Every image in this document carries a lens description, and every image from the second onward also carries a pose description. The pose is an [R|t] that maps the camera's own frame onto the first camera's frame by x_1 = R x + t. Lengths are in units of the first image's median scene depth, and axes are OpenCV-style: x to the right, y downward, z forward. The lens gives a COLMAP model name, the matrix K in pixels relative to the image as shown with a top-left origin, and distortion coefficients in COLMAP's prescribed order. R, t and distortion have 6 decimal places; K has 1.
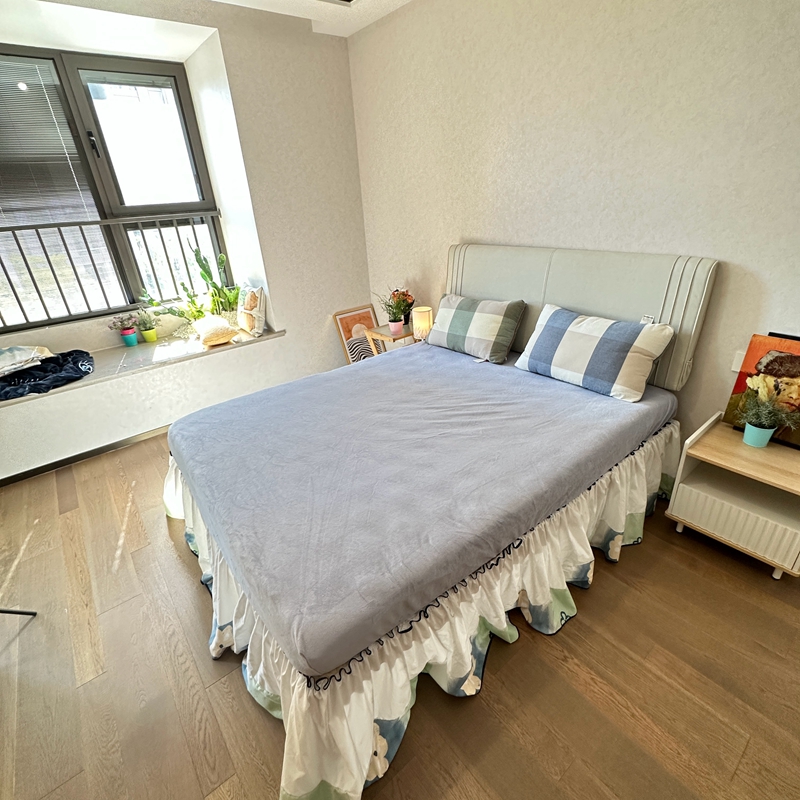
lens RADIAL K [[428.0, 0, 400.0], [0, 428.0, 400.0], [0, 0, 1]] dist [0.003378, 0.001032]
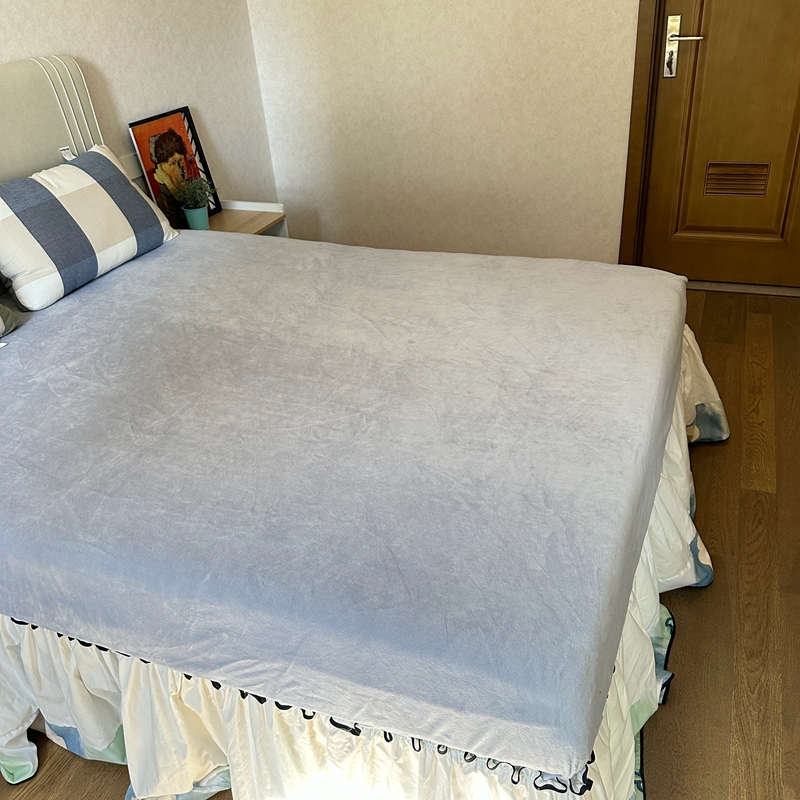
lens RADIAL K [[751.9, 0, 398.0], [0, 751.9, 394.1], [0, 0, 1]] dist [0.160774, -0.302178]
pose [[-0.480725, -0.354066, 0.802210, -0.854197], [0.475640, 0.663282, 0.577775, -0.408799], [-0.736662, 0.659314, -0.150448, 1.093408]]
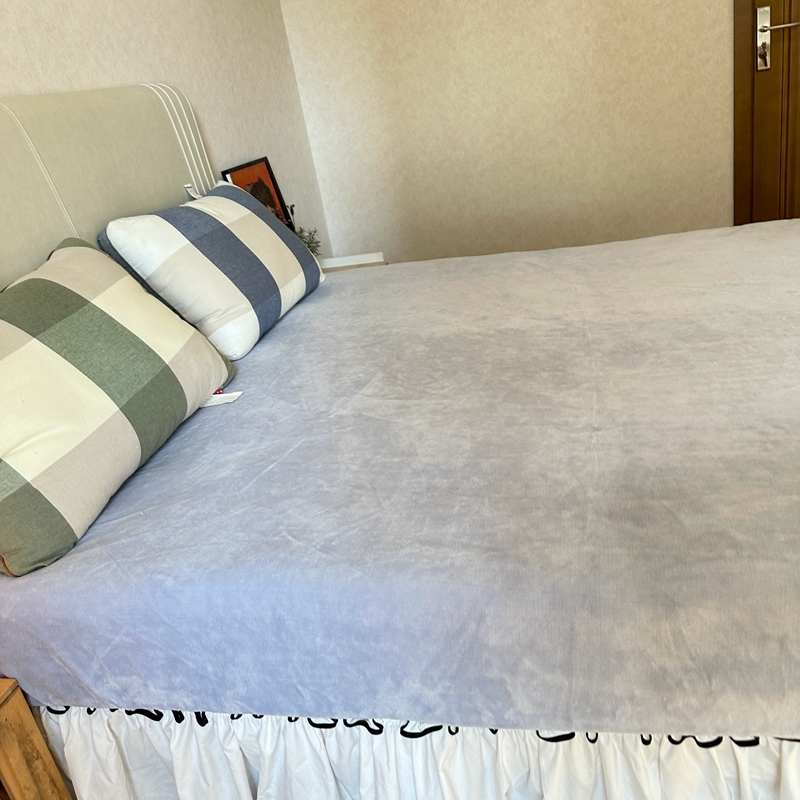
lens RADIAL K [[751.0, 0, 407.7], [0, 751.0, 397.8], [0, 0, 1]] dist [0.128179, -0.208223]
pose [[-0.633255, -0.139923, 0.761190, -0.431114], [0.510912, 0.663186, 0.546949, -0.429824], [-0.581341, 0.735259, -0.348477, 1.445986]]
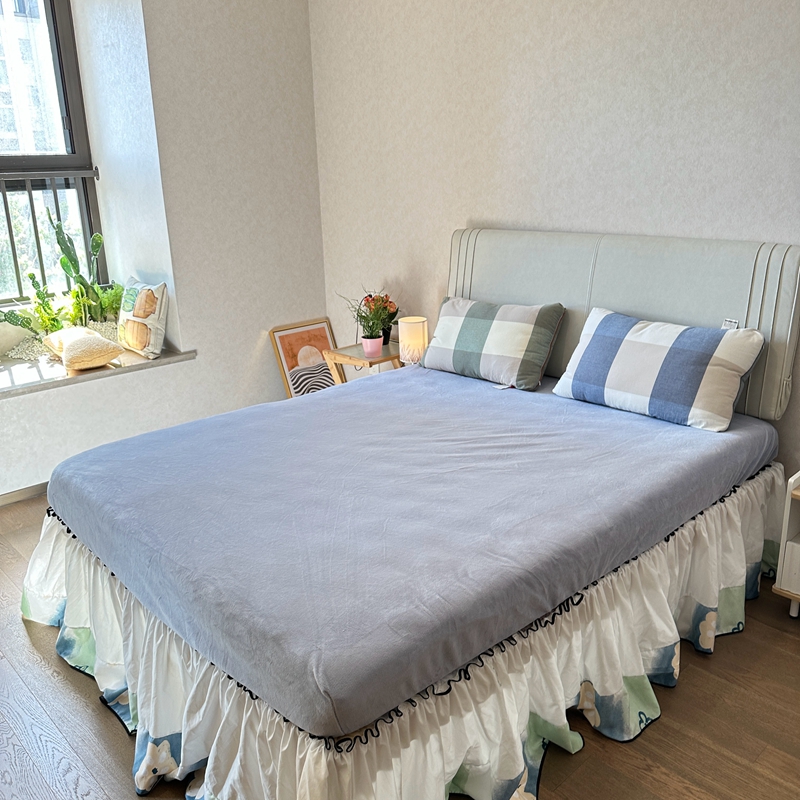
lens RADIAL K [[751.9, 0, 398.0], [0, 751.9, 394.1], [0, 0, 1]] dist [0.160774, -0.302178]
pose [[0.996008, 0.010496, 0.088650, -0.119209], [0.003268, 0.988113, -0.153698, 0.140031], [-0.089209, 0.153374, 0.984133, -0.252695]]
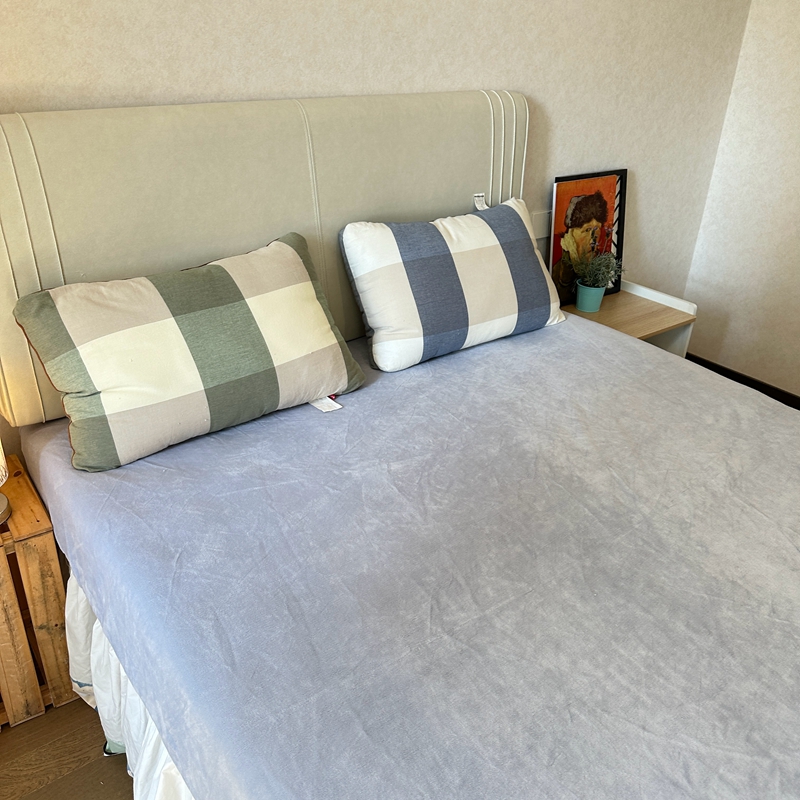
lens RADIAL K [[751.9, 0, 398.0], [0, 751.9, 394.1], [0, 0, 1]] dist [0.160774, -0.302178]
pose [[0.008886, -0.405563, 0.914024, -0.552097], [0.397354, 0.840227, 0.368955, -0.419402], [-0.917622, 0.359913, 0.168619, 1.066914]]
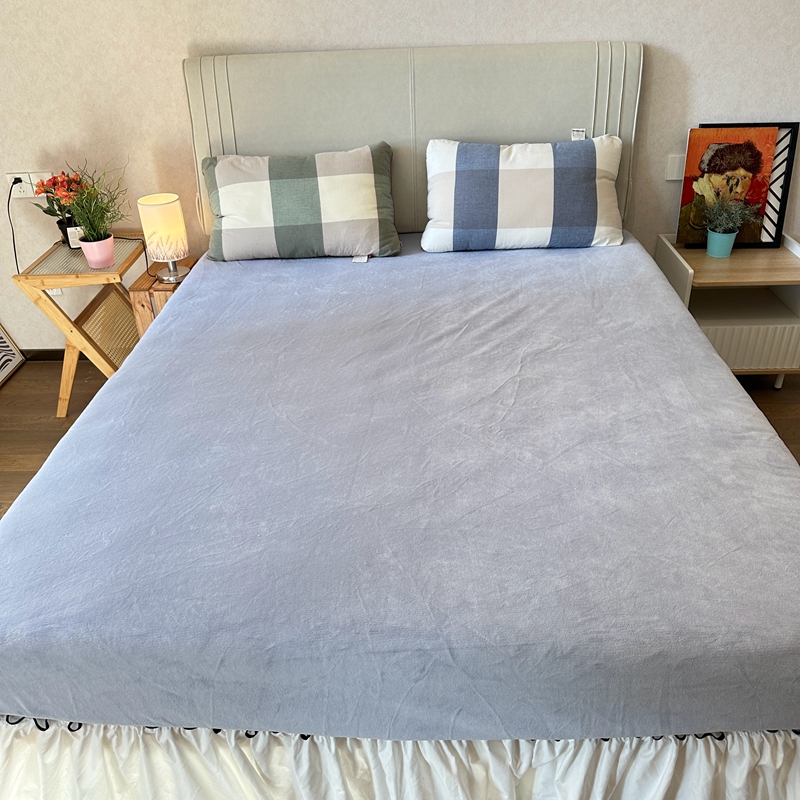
lens RADIAL K [[751.9, 0, 398.0], [0, 751.9, 394.1], [0, 0, 1]] dist [0.160774, -0.302178]
pose [[0.643781, -0.346744, 0.682139, -0.683498], [0.327744, 0.930482, 0.163667, -0.095160], [-0.691469, 0.118202, 0.712670, 0.352558]]
